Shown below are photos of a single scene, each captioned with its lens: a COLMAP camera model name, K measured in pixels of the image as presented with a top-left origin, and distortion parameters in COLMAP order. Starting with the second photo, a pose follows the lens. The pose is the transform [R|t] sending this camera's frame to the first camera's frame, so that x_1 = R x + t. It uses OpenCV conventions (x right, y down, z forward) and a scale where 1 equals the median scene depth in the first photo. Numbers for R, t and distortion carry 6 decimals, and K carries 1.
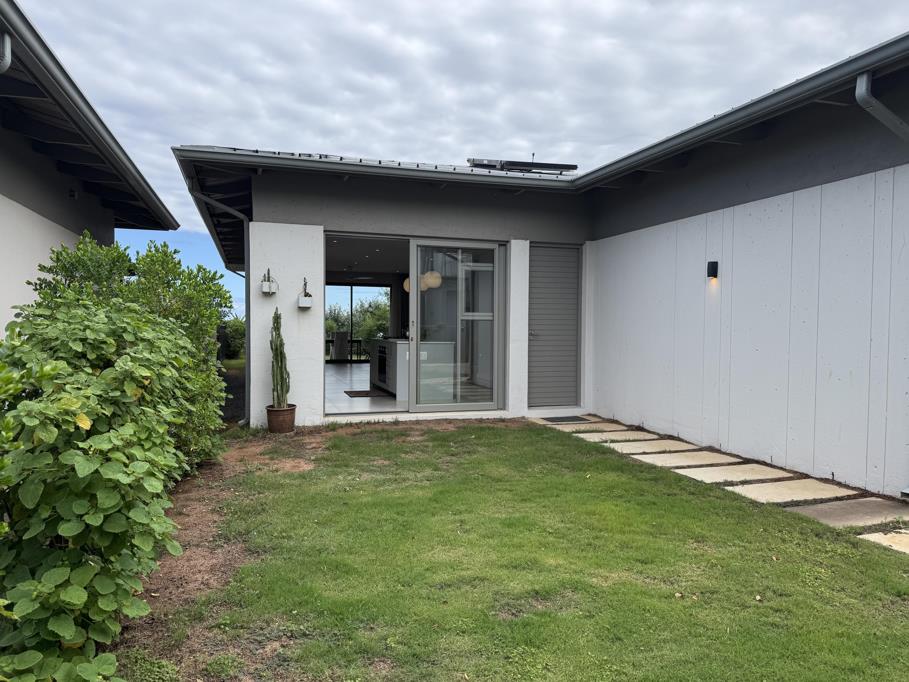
lens RADIAL K [[637.8, 0, 454.5], [0, 637.8, 341.0], [0, 0, 1]] dist [0.112478, -0.172348]
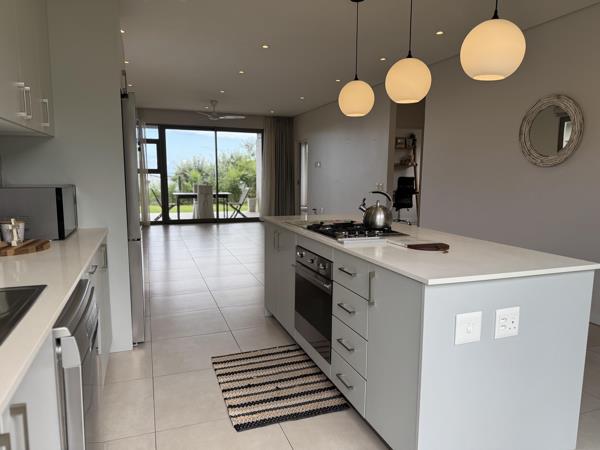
lens RADIAL K [[421.0, 0, 300.0], [0, 421.0, 225.0], [0, 0, 1]] dist [0.112478, -0.172348]
pose [[0.999216, -0.004795, 0.039290, -0.067084], [0.001105, 0.995629, 0.093395, -0.010606], [-0.039567, -0.093278, 0.994854, 0.394602]]
